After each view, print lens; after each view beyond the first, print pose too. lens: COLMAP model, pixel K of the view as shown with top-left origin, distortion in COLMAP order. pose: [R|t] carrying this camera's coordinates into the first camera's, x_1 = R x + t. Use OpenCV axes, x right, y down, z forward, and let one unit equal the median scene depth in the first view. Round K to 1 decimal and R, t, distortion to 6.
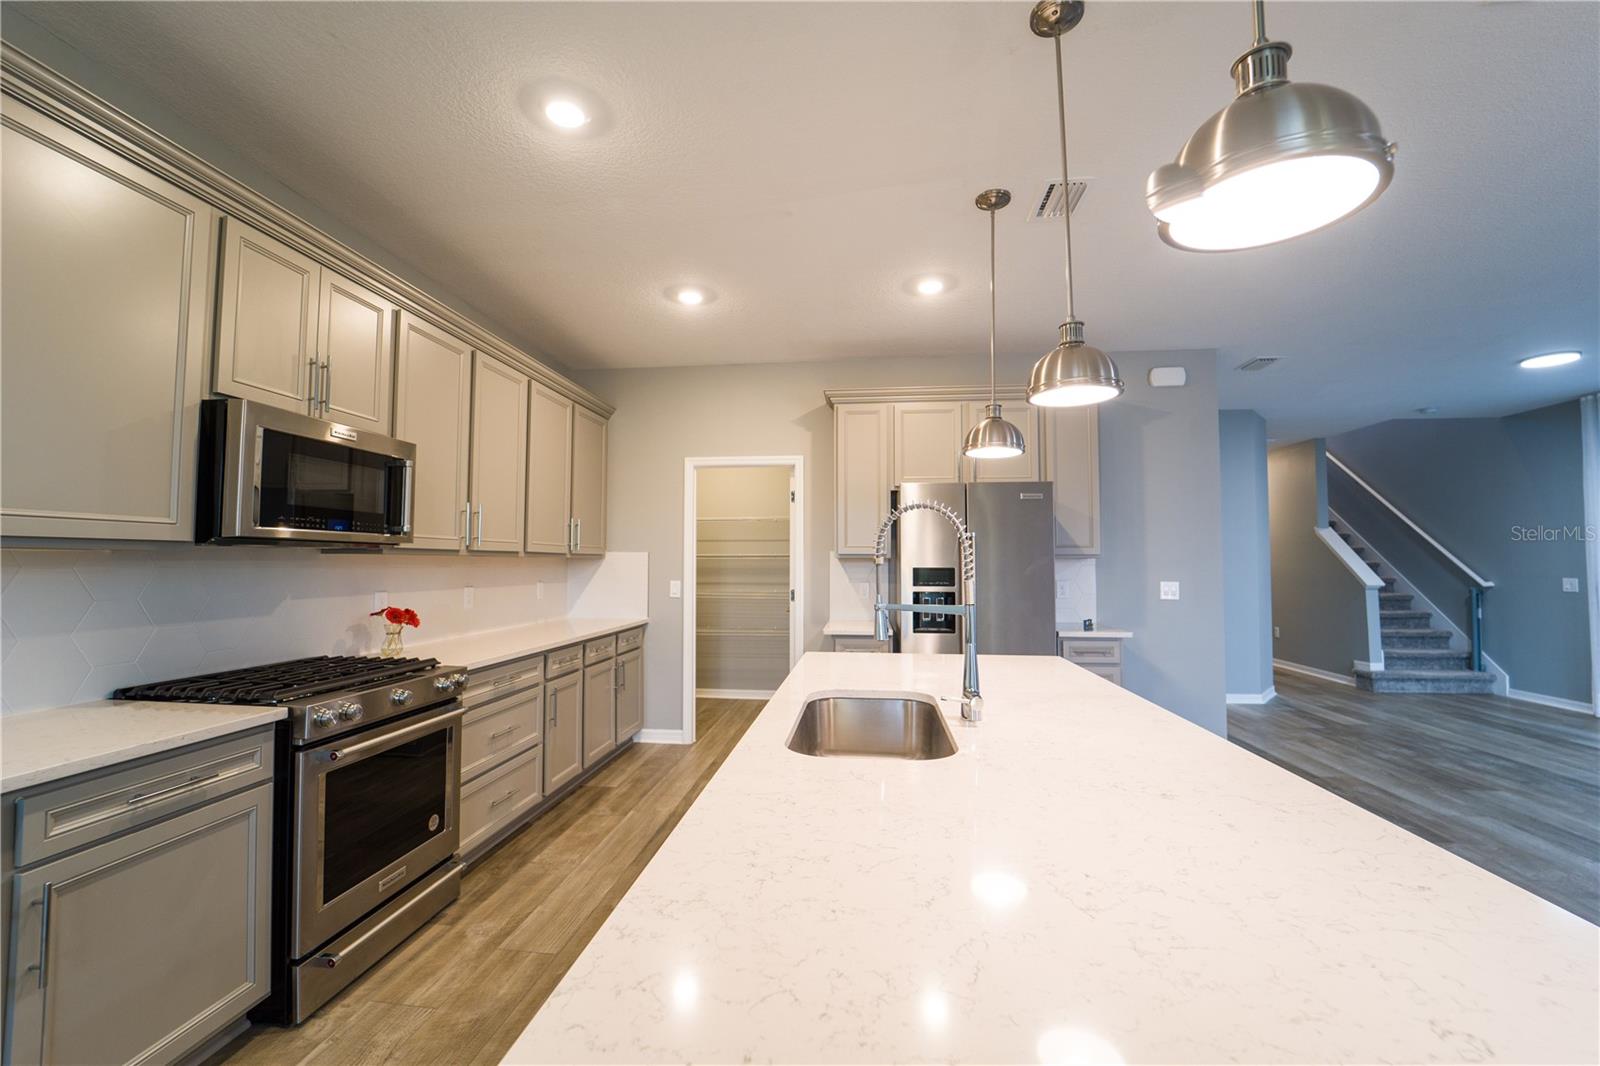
lens RADIAL K [[643.6, 0, 789.5], [0, 643.6, 534.4], [0, 0, 1]] dist [-0.025913, 0.002197]
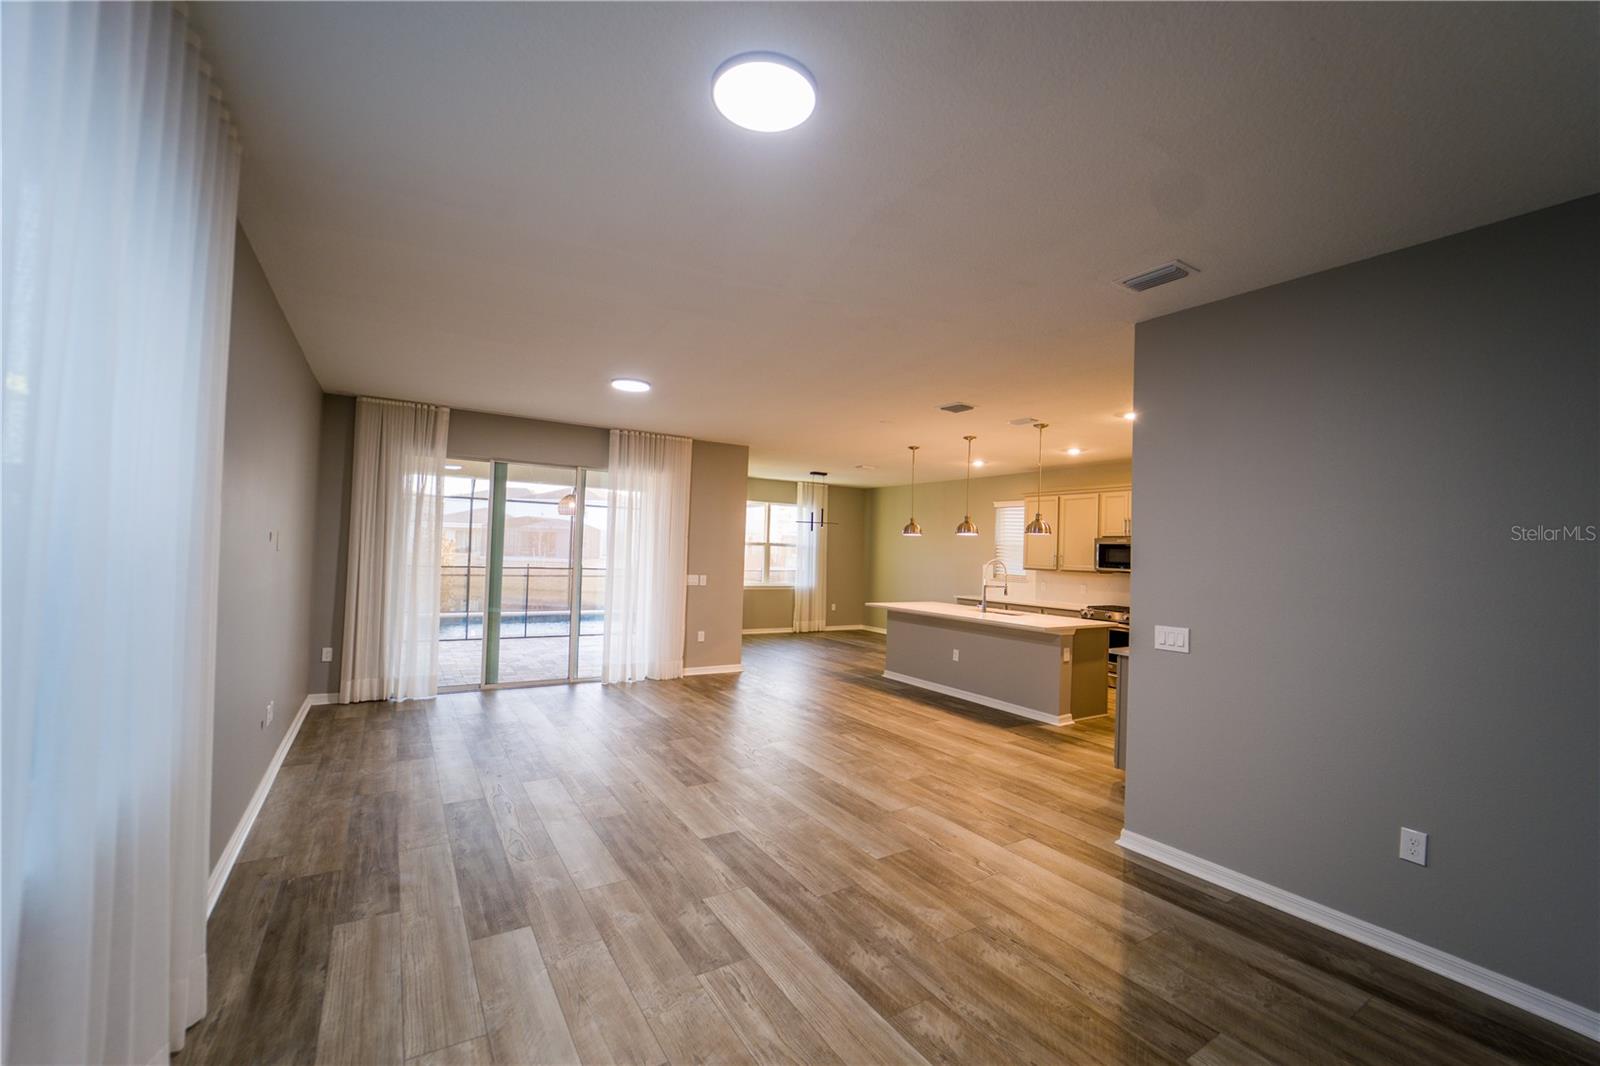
lens RADIAL K [[643.6, 0, 808.5], [0, 643.6, 536.1], [0, 0, 1]] dist [-0.025913, 0.002197]
pose [[-0.765784, -0.032807, -0.642261, 2.330903], [0.003197, 0.998491, -0.054816, 0.004312], [0.643090, -0.044030, -0.764524, 2.112910]]
